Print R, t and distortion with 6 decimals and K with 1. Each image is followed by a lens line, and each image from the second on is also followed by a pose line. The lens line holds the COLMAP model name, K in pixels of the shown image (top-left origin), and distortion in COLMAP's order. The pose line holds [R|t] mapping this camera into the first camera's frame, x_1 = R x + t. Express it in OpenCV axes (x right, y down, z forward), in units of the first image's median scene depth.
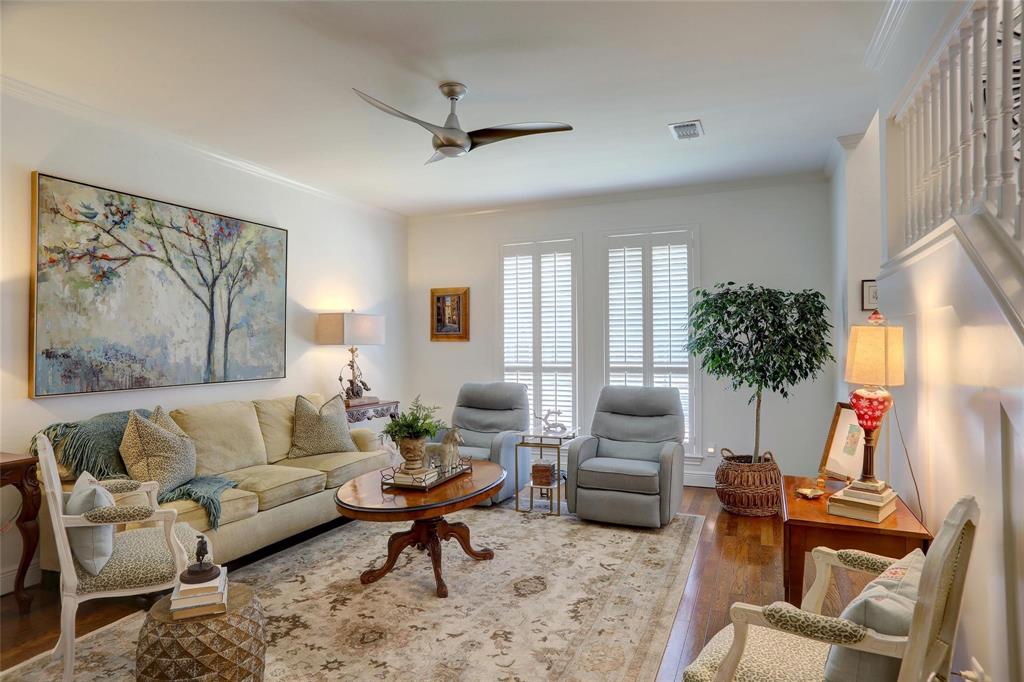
lens RADIAL K [[566.9, 0, 516.7], [0, 566.9, 335.8], [0, 0, 1]] dist [-0.033736, 0.001468]
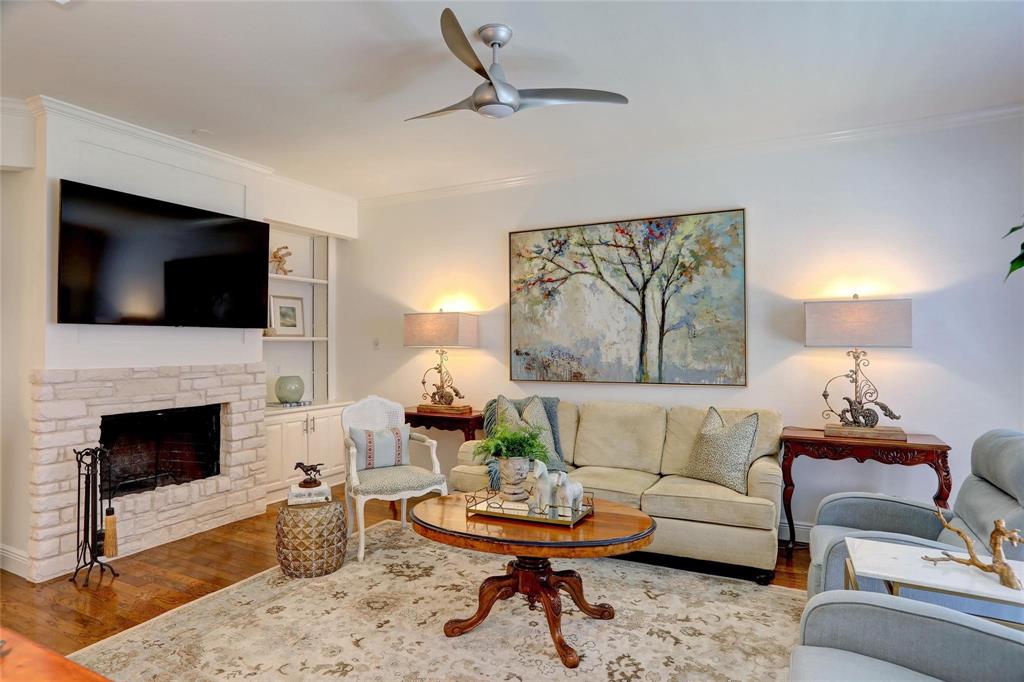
lens RADIAL K [[586.7, 0, 508.3], [0, 586.7, 337.9], [0, 0, 1]] dist [-0.067178, 0.046707]
pose [[-0.068550, -0.004662, -0.997637, 0.584465], [0.018356, 0.999814, -0.005933, 0.002348], [0.997479, -0.018720, -0.068451, 0.879511]]
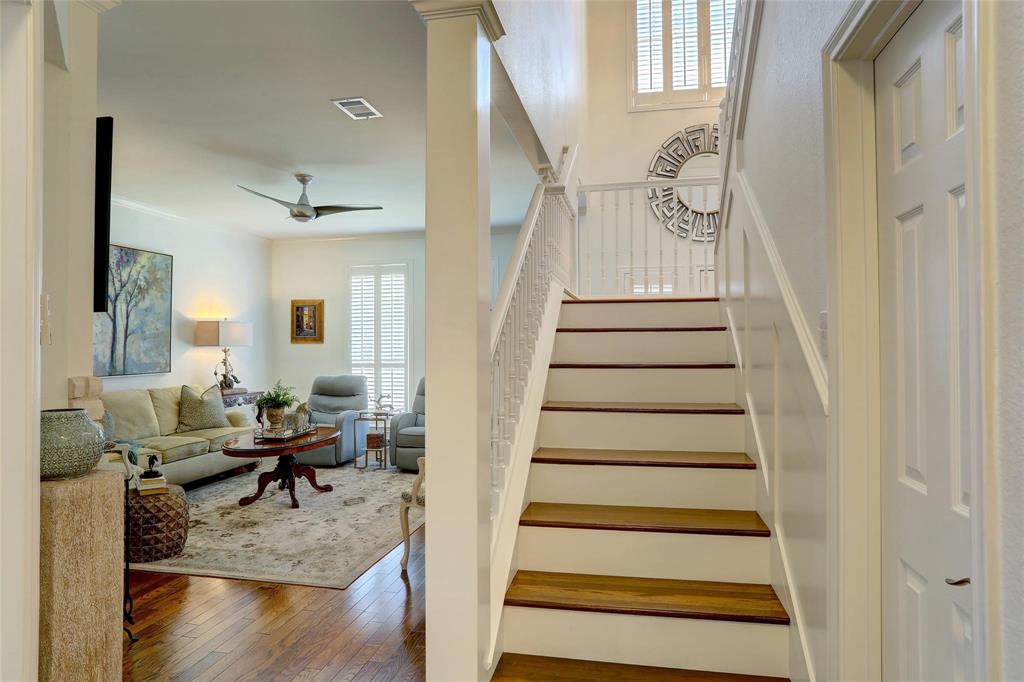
lens RADIAL K [[586.7, 0, 508.3], [0, 586.7, 337.9], [0, 0, 1]] dist [-0.067178, 0.046707]
pose [[0.980092, 0.003496, 0.198513, 0.095105], [-0.004051, 0.999989, 0.002387, -0.011204], [-0.198502, -0.003144, 0.980095, -0.521599]]
